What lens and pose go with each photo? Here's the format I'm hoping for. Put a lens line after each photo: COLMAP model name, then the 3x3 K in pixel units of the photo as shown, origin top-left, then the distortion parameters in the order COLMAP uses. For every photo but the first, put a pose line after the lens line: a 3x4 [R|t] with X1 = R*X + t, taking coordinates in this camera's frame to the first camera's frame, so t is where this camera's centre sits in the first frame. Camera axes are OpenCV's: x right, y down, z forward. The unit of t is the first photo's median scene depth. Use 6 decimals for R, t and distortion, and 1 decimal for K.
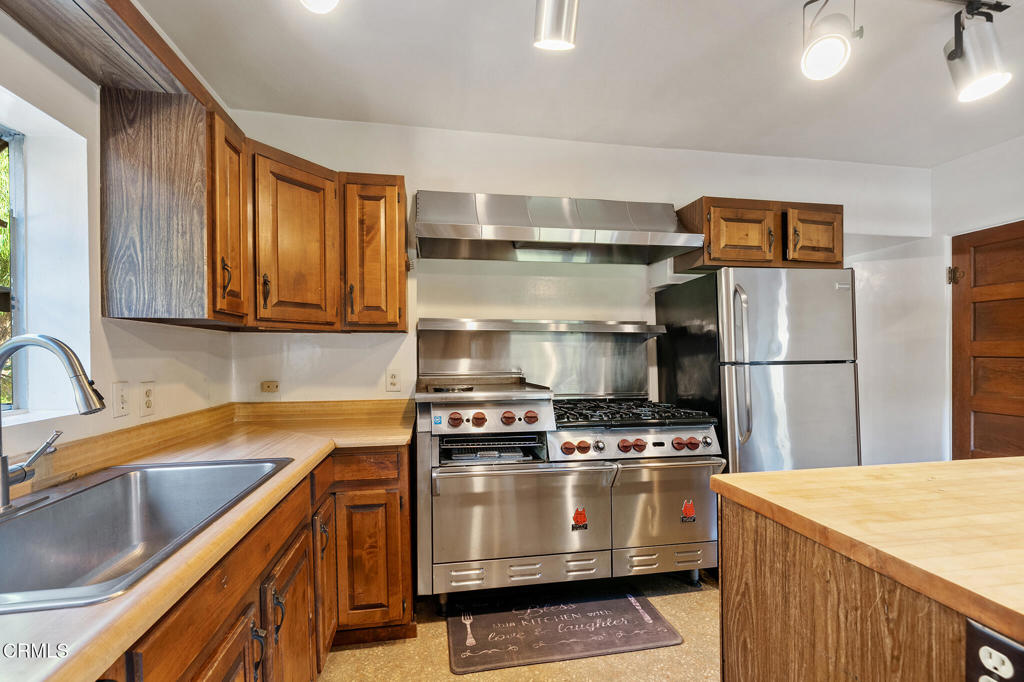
lens RADIAL K [[418.2, 0, 508.1], [0, 418.2, 350.7], [0, 0, 1]] dist [-0.000413, -0.000081]
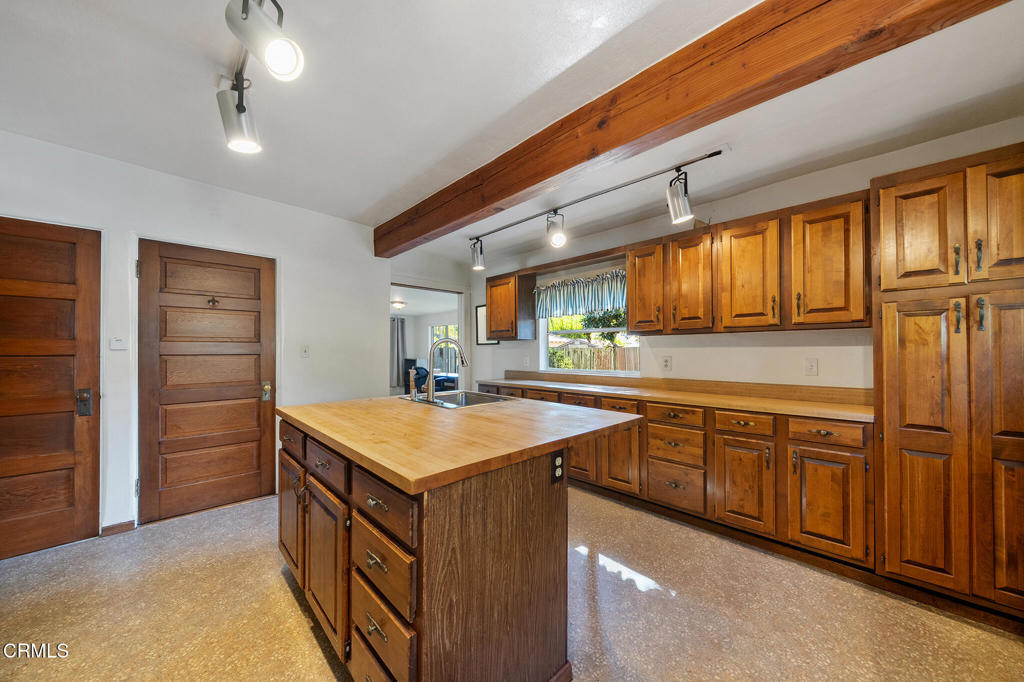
lens RADIAL K [[354.0, 0, 512.8], [0, 354.0, 347.1], [0, 0, 1]] dist [-0.005191, 0.000128]
pose [[-0.569438, 0.014154, 0.821913, -0.410012], [-0.002502, 0.999817, -0.018951, 0.023015], [-0.822031, -0.012847, -0.569298, 1.761433]]
